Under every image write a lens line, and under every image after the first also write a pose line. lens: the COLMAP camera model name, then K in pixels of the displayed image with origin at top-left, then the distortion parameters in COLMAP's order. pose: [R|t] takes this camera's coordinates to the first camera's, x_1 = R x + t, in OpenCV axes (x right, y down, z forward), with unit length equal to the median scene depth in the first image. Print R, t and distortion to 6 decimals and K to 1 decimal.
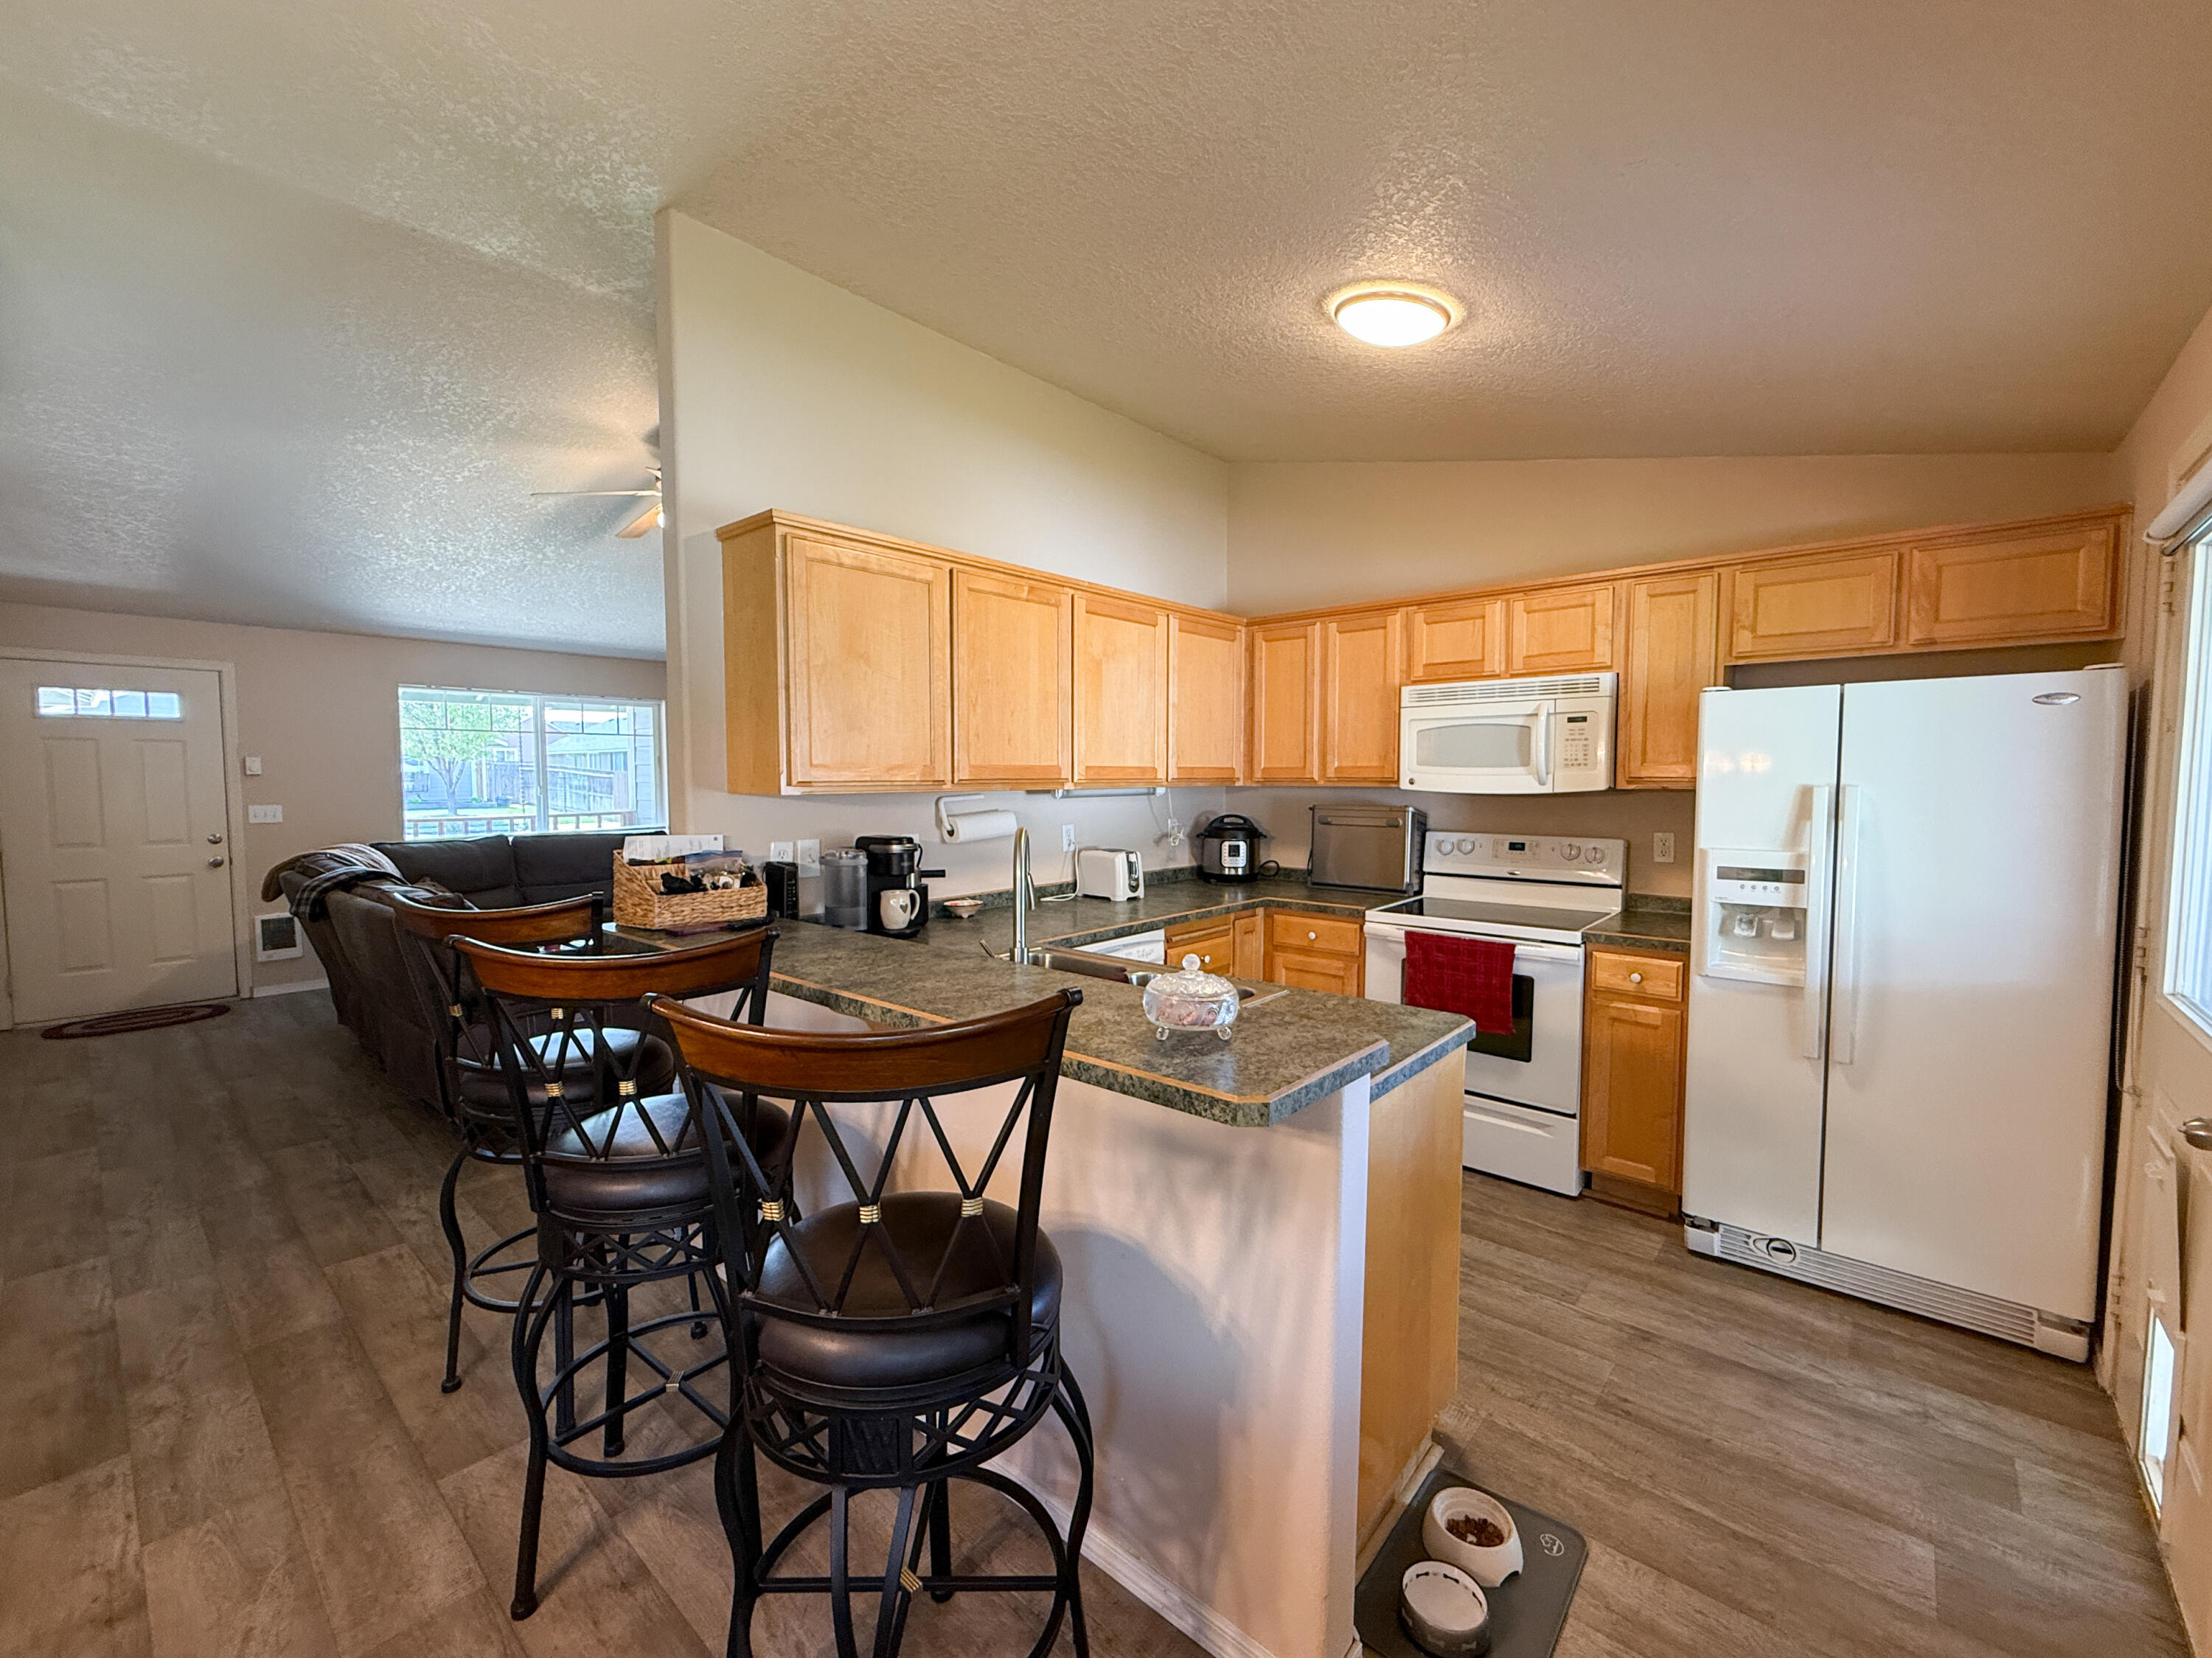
lens RADIAL K [[893.4, 0, 1111.1], [0, 893.4, 827.0], [0, 0, 1]] dist [0.000172, -0.000048]
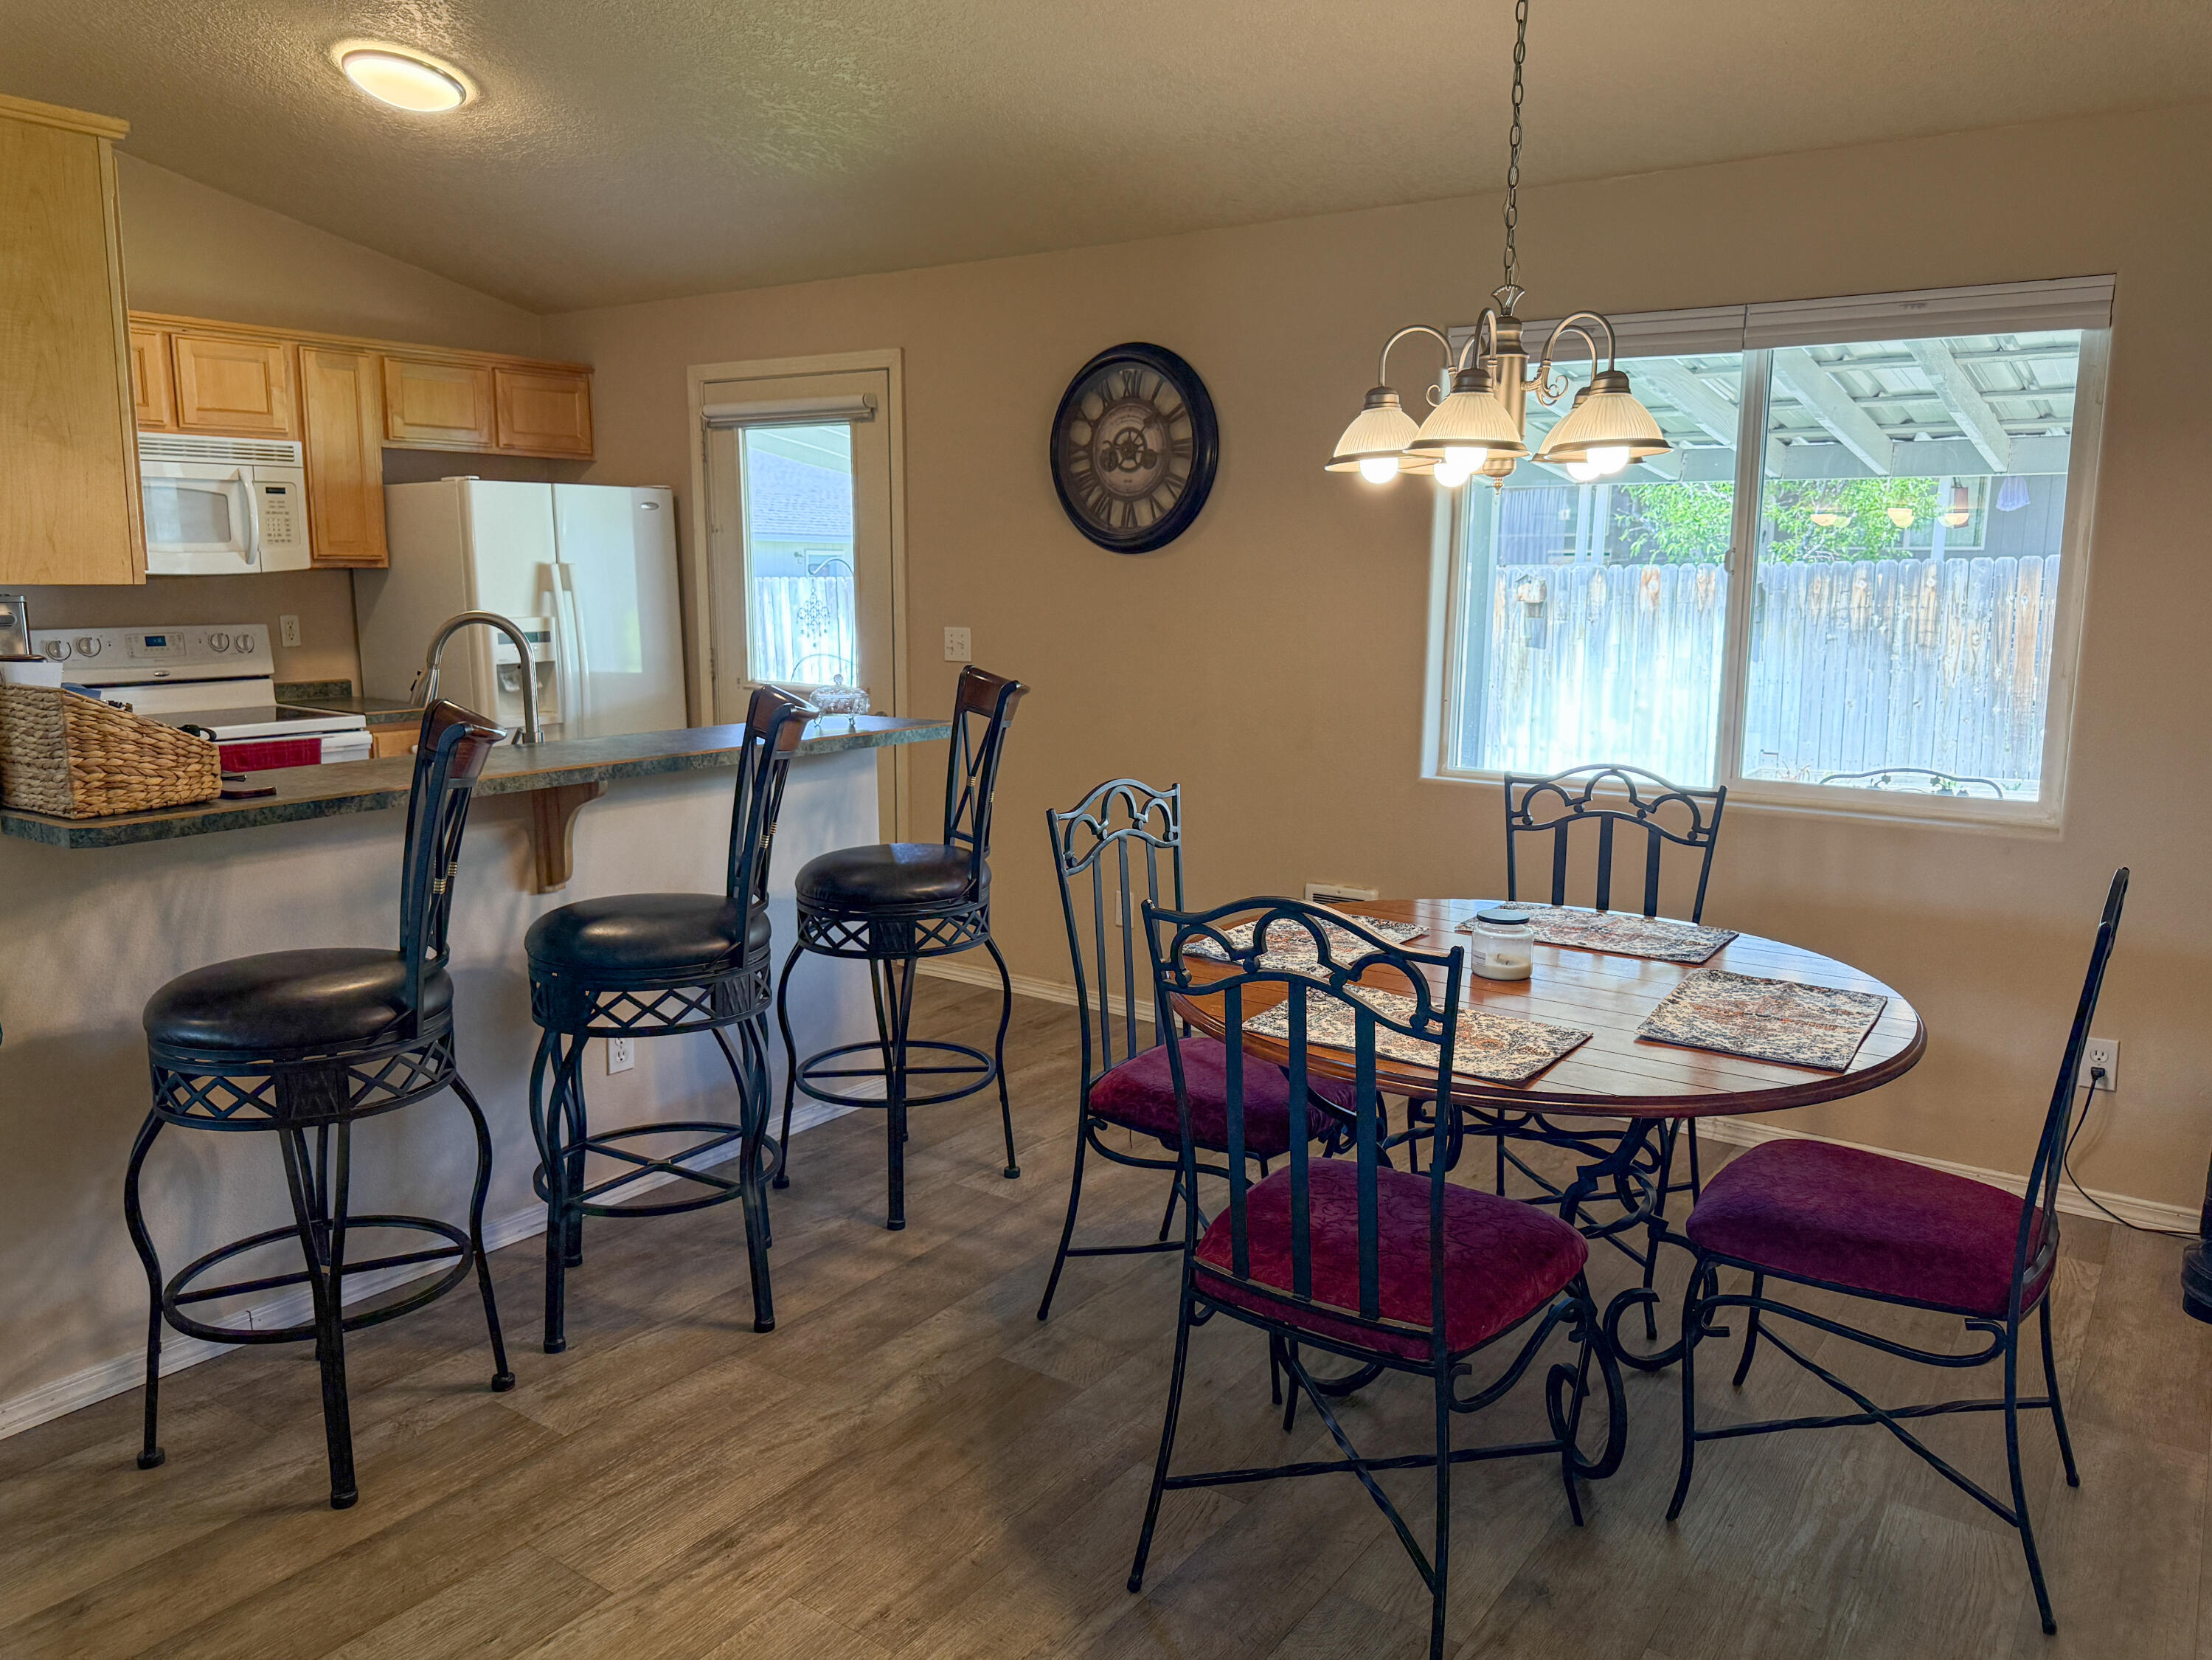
lens RADIAL K [[1573.0, 0, 1114.4], [0, 1573.0, 833.3], [0, 0, 1]] dist [0.038907, -0.045460]
pose [[-0.075052, -0.171367, 0.982344, -1.168817], [0.048931, 0.983303, 0.175272, -0.017894], [-0.995978, 0.061222, -0.065414, 0.271251]]
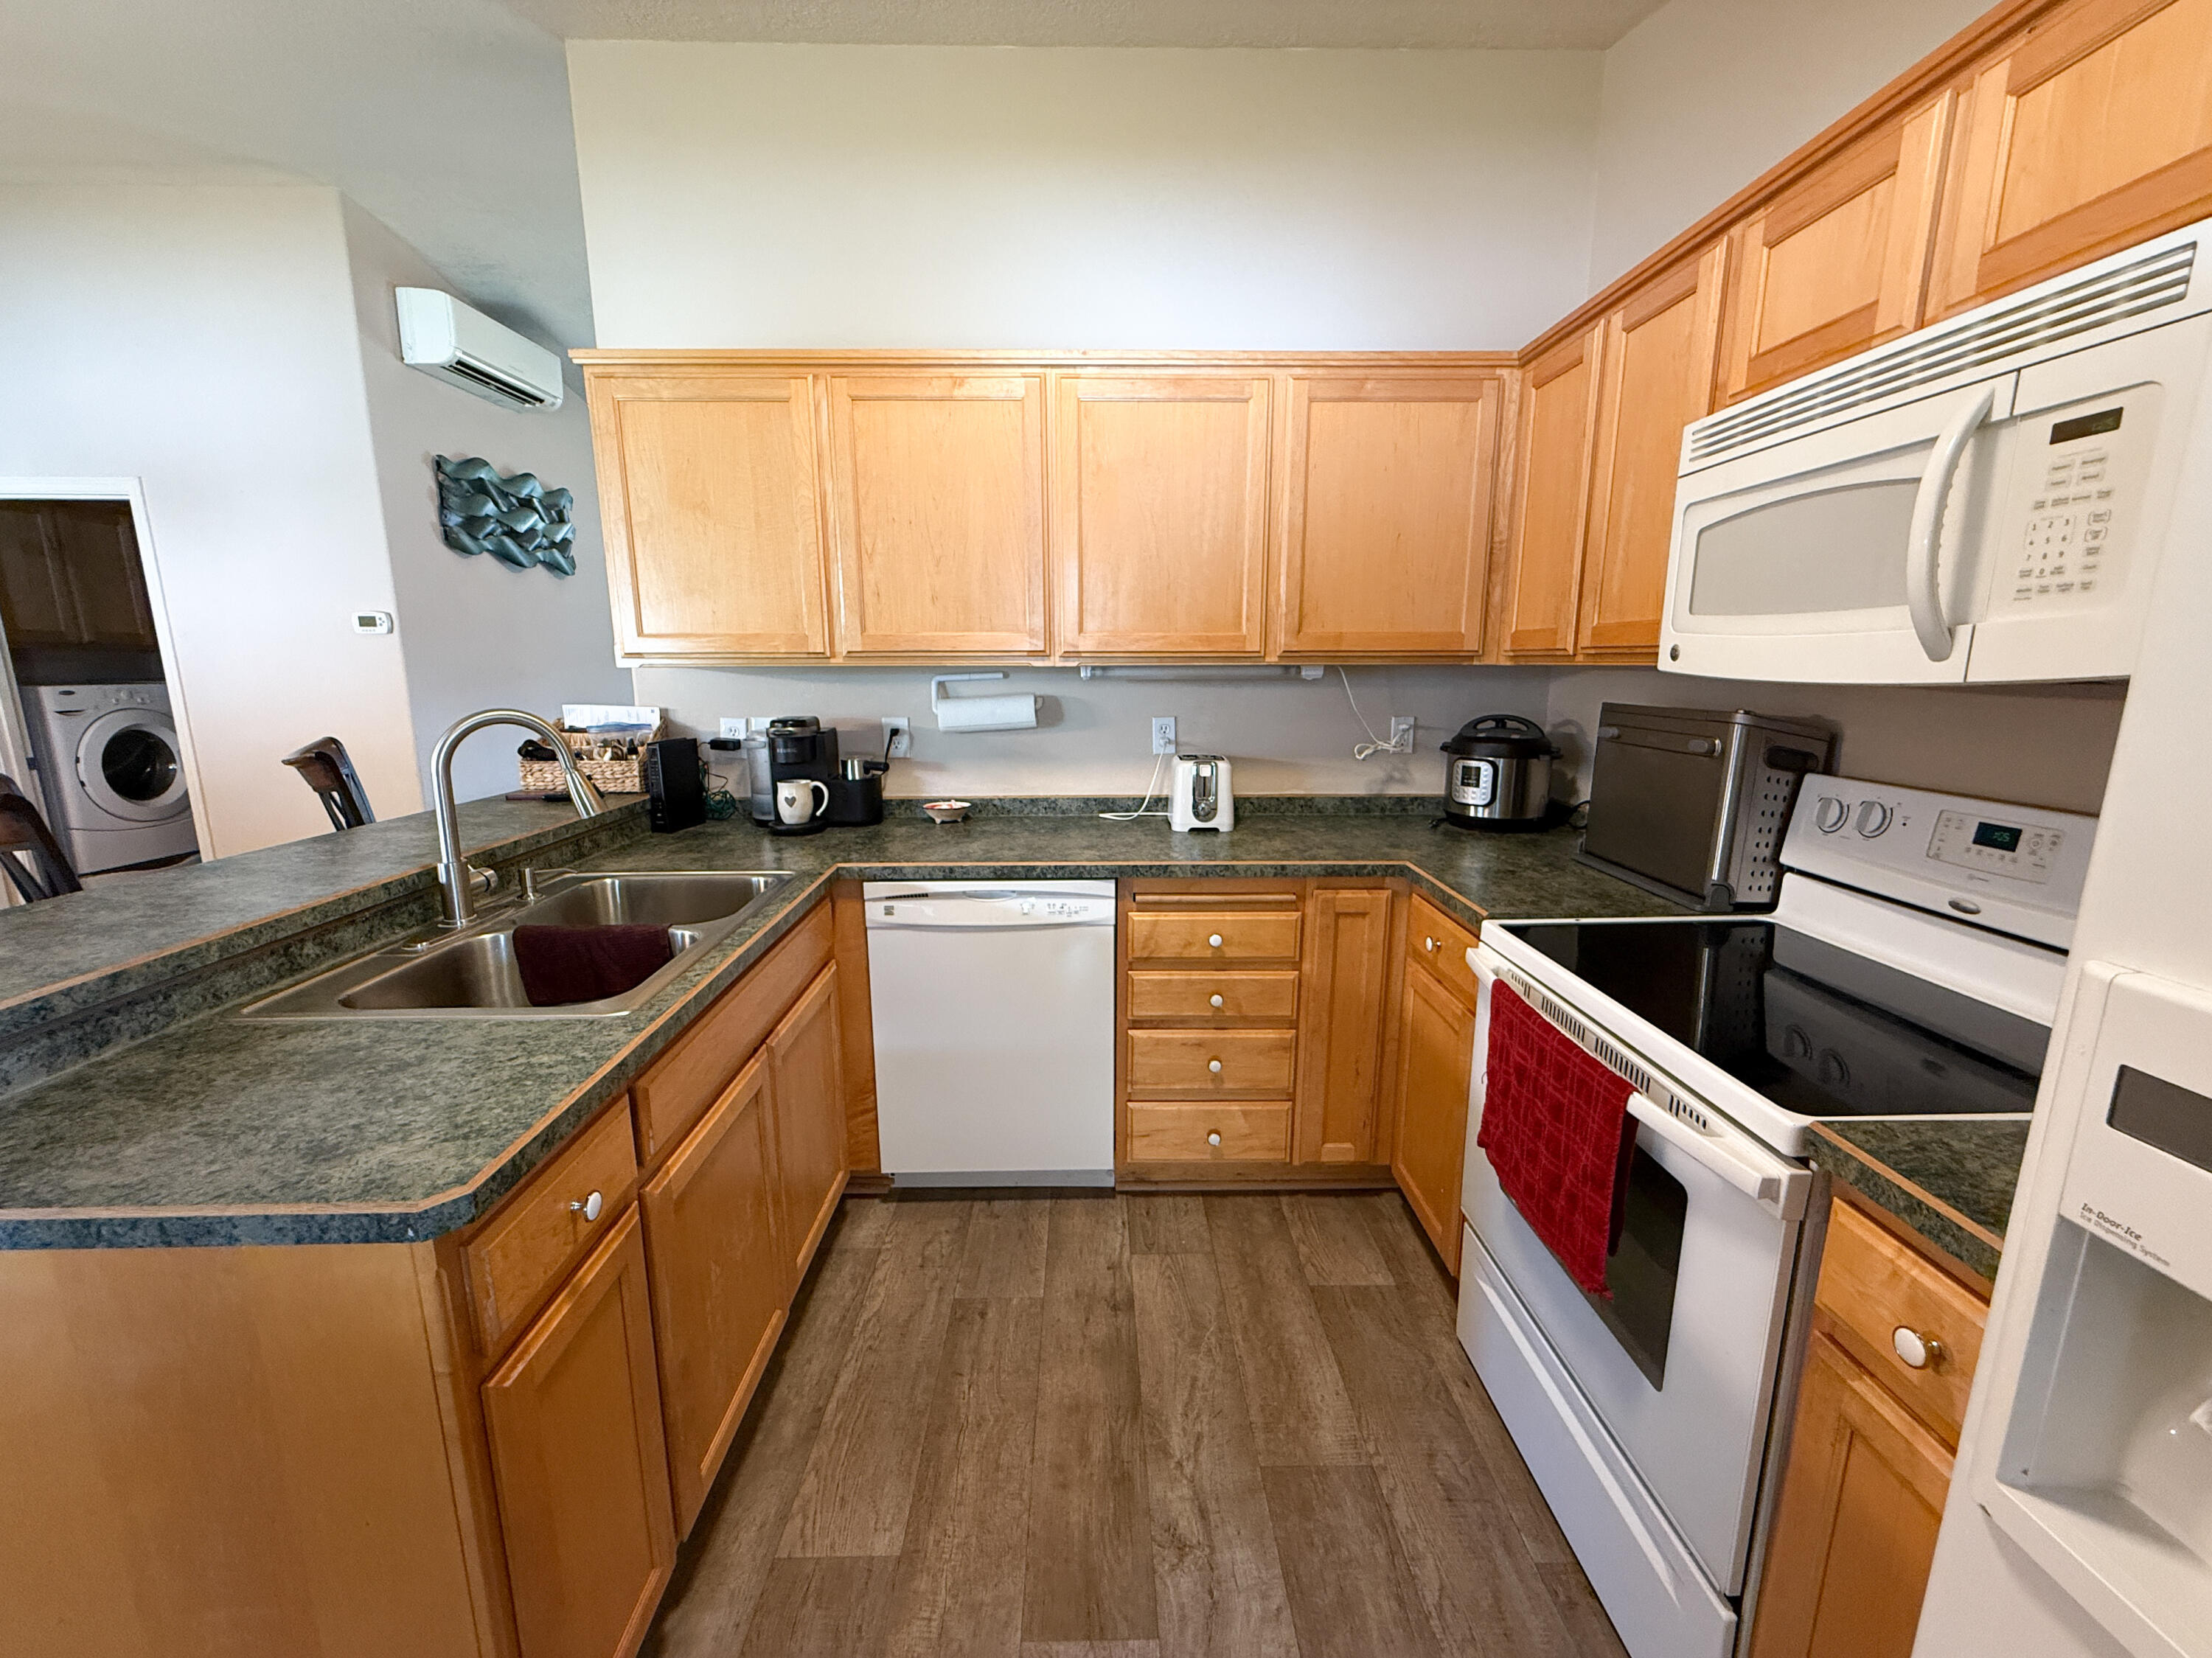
lens RADIAL K [[881.3, 0, 1106.0], [0, 881.3, 829.0], [0, 0, 1]] dist [0.000669, -0.000260]
pose [[0.675110, 0.139260, -0.724454, 0.523685], [-0.041409, 0.987626, 0.151260, -0.022097], [0.736554, -0.072118, 0.672523, 0.559543]]
